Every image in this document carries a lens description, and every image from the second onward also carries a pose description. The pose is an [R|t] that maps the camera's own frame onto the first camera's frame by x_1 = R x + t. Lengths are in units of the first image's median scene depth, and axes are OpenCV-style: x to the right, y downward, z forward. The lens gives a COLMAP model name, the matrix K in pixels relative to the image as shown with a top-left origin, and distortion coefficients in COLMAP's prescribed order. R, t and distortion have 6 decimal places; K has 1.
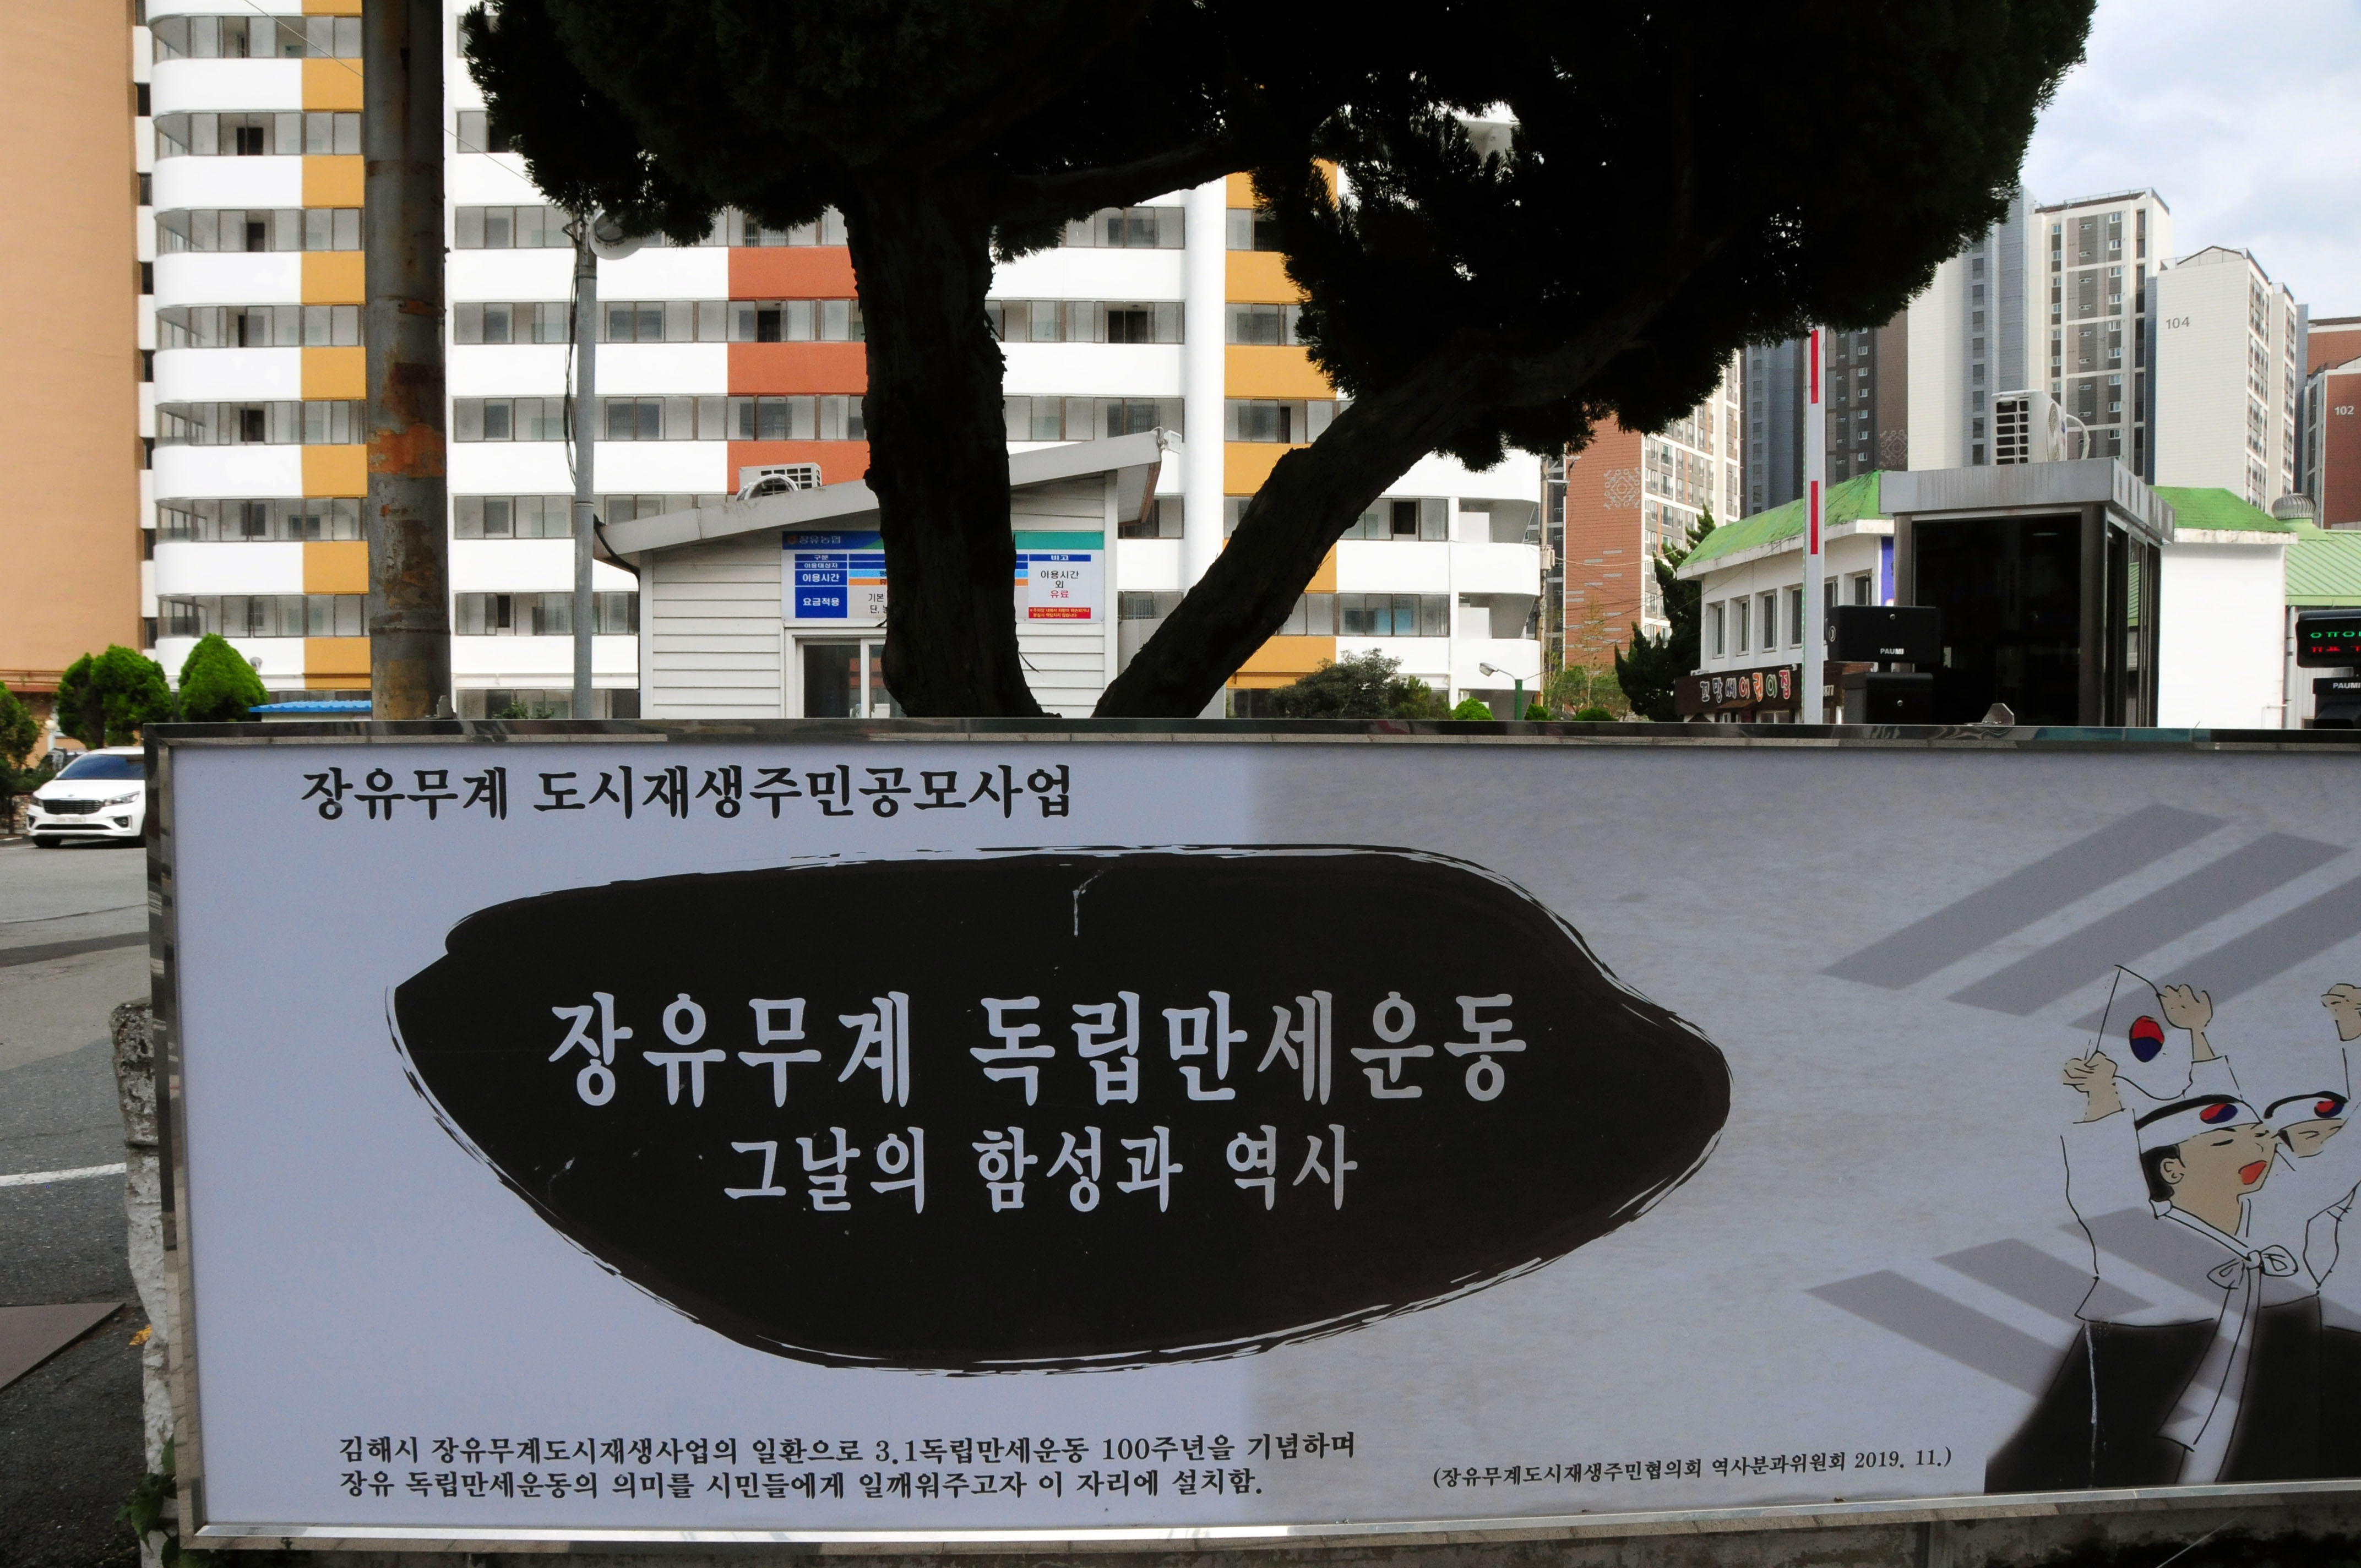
lens RADIAL K [[1863.1, 0, 1162.5], [0, 1863.1, 868.2], [0, 0, 1]] dist [-0.163508, 0.115339]
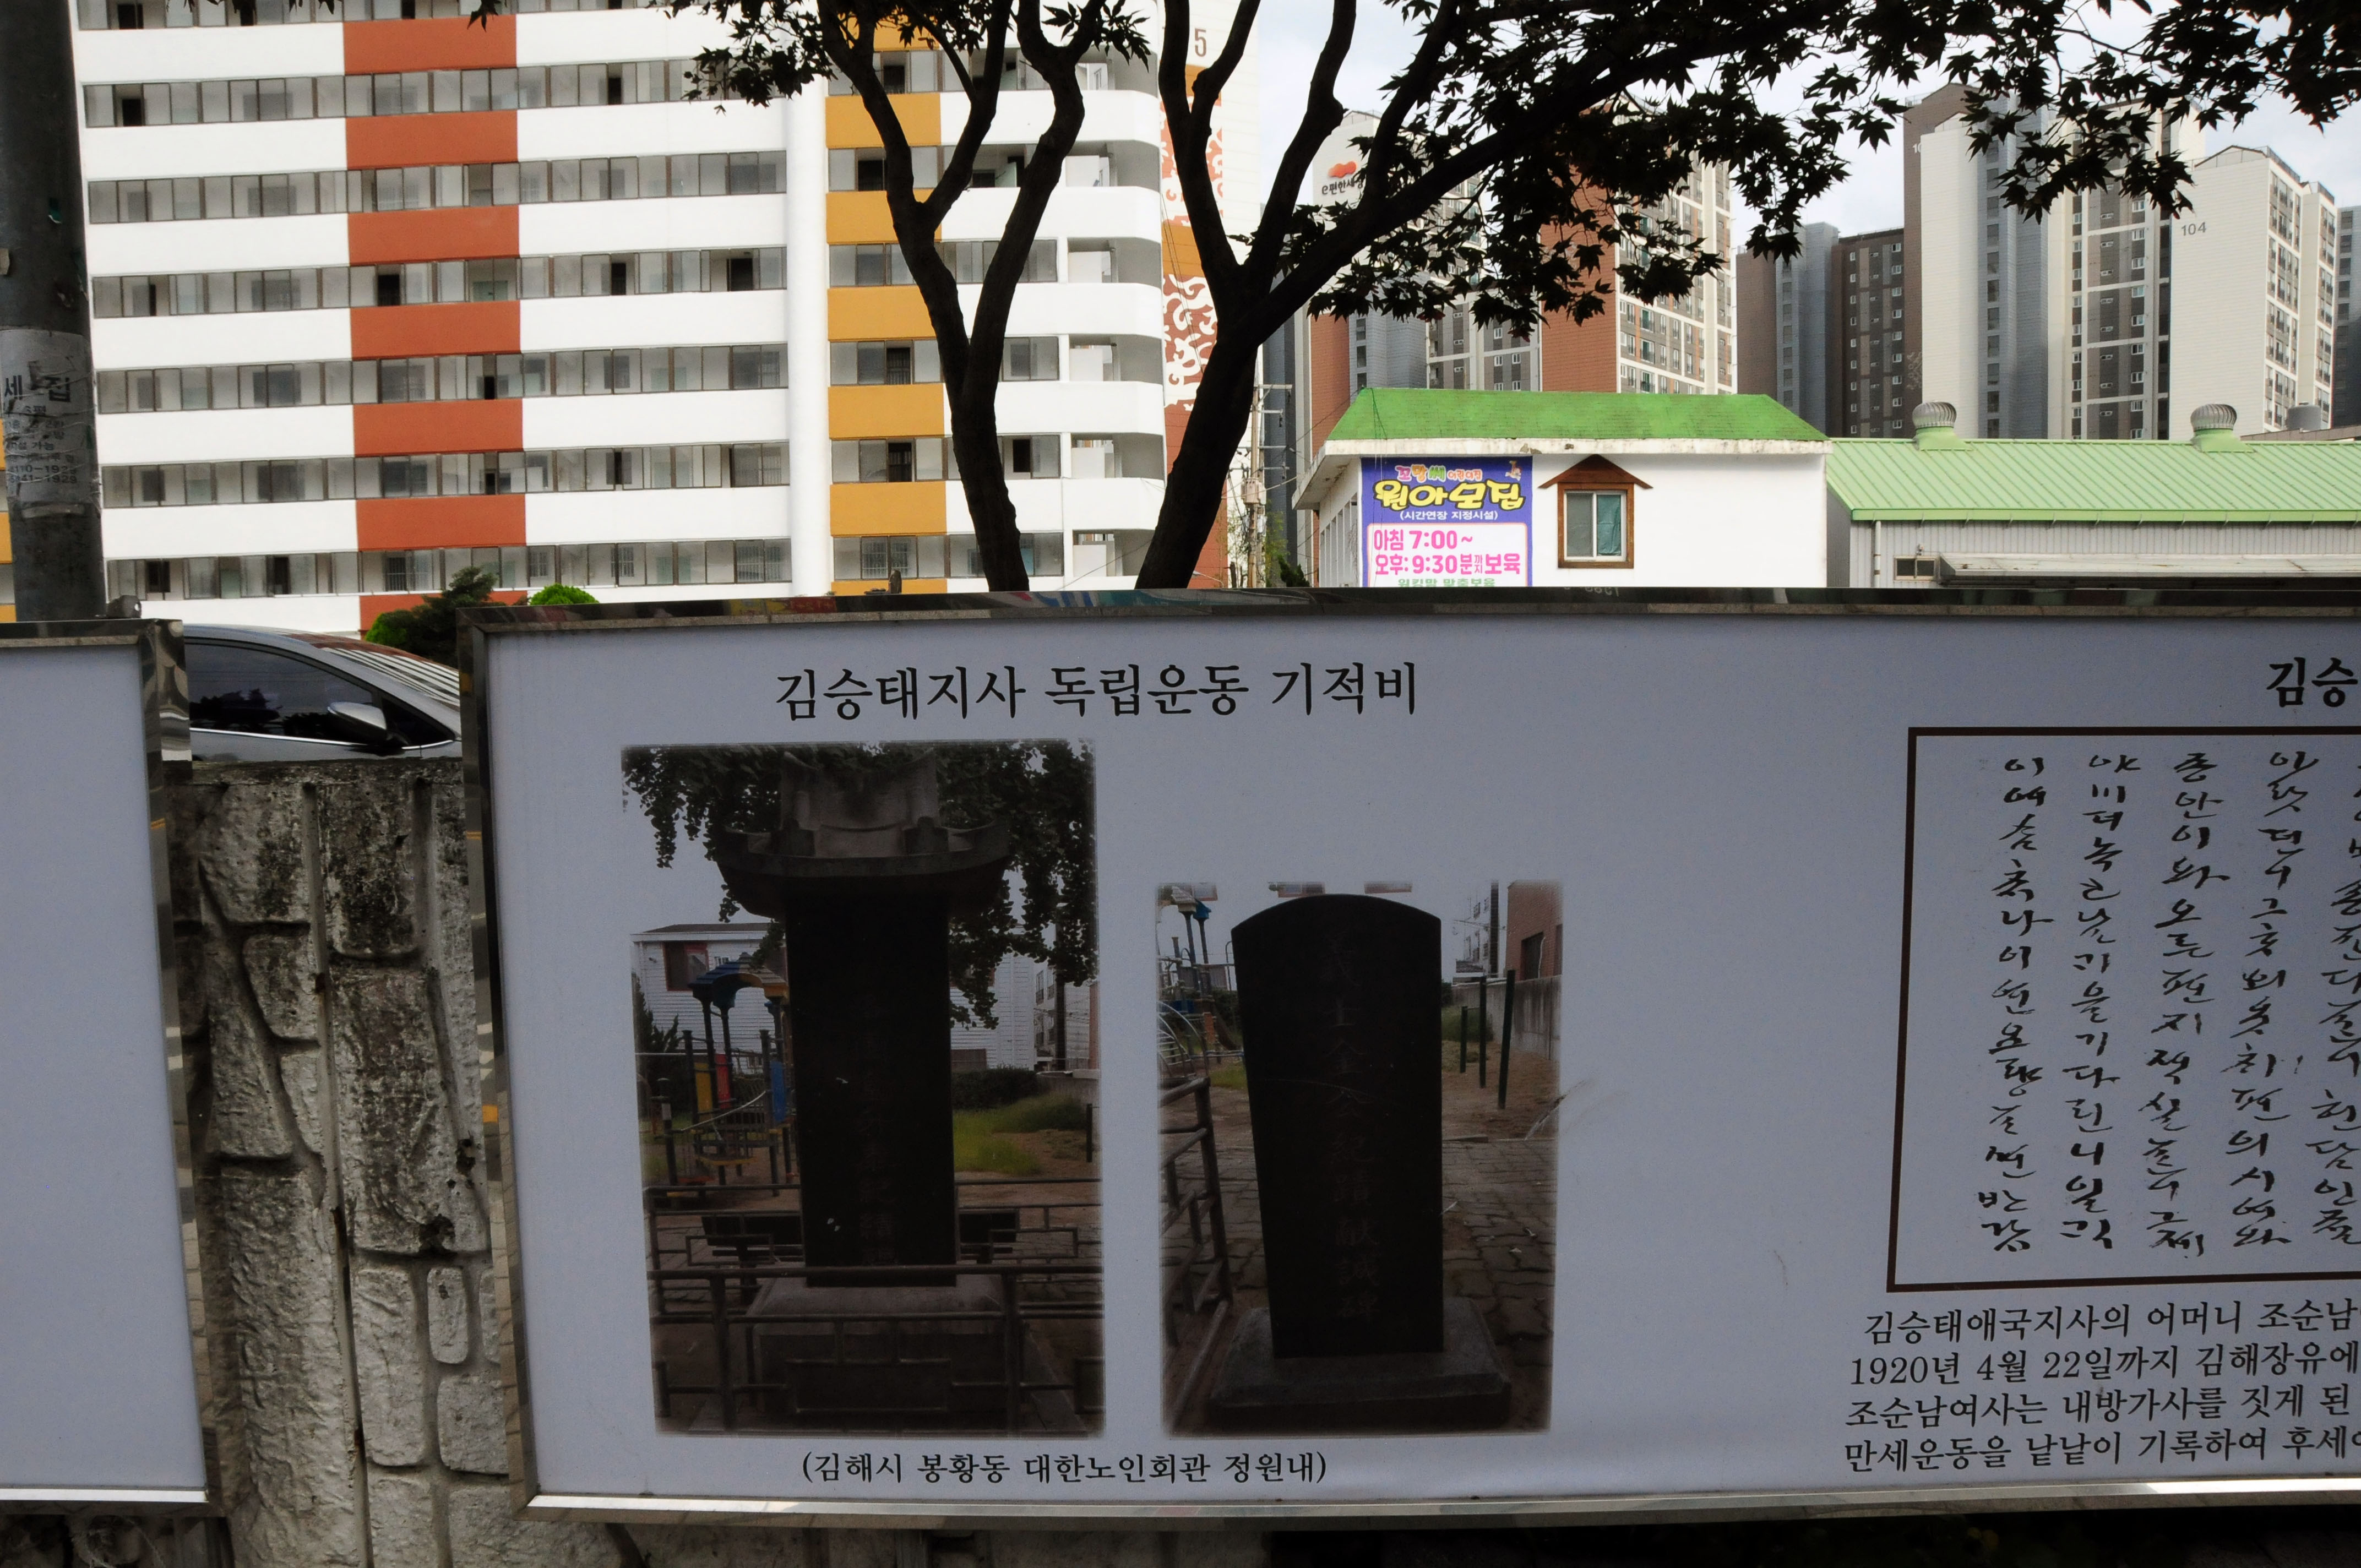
lens RADIAL K [[1857.8, 0, 1175.4], [0, 1857.8, 869.9], [0, 0, 1]] dist [-0.169156, 0.128327]
pose [[0.997479, -0.008030, -0.070501, 0.085667], [0.010301, 0.999437, 0.031918, 0.000021], [0.070205, -0.032564, 0.997001, 0.007232]]
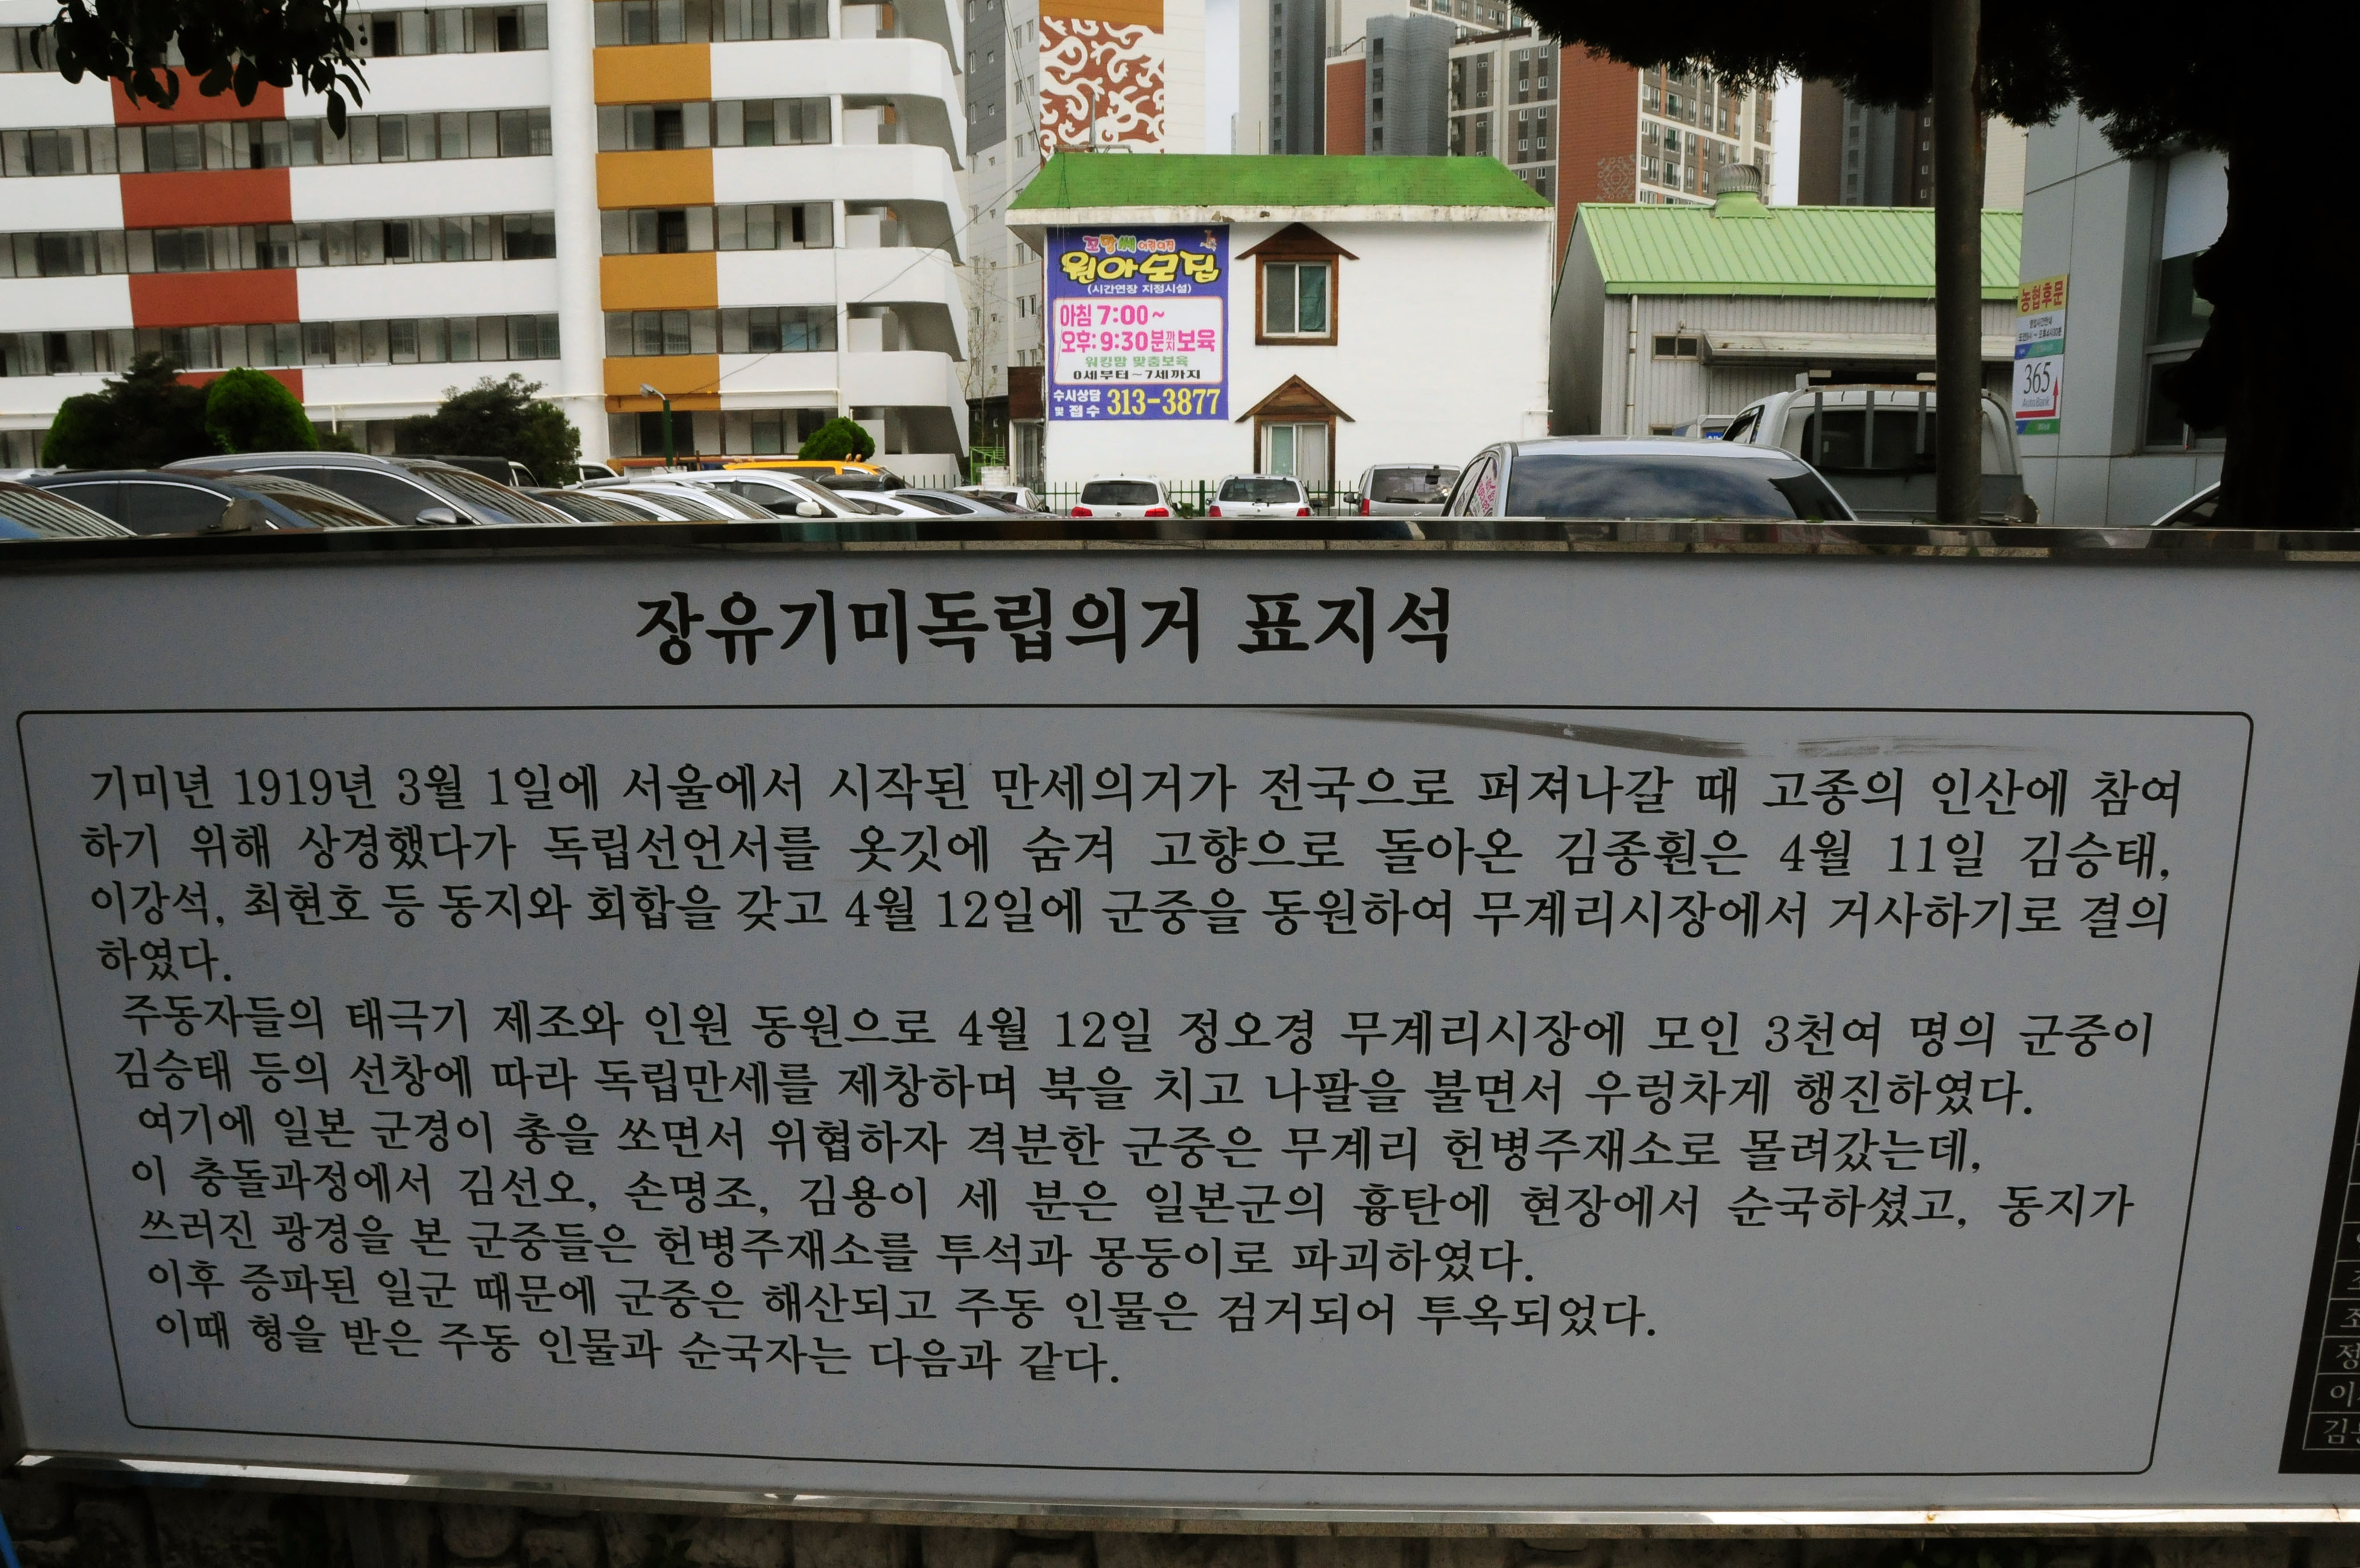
lens RADIAL K [[1916.2, 0, 1173.5], [0, 1916.2, 879.3], [0, 0, 1]] dist [-0.162911, 0.113396]
pose [[0.993214, 0.020072, -0.114553, 0.133881], [-0.002620, 0.988606, 0.150507, -0.001163], [0.116269, -0.149185, 0.981950, 0.011266]]
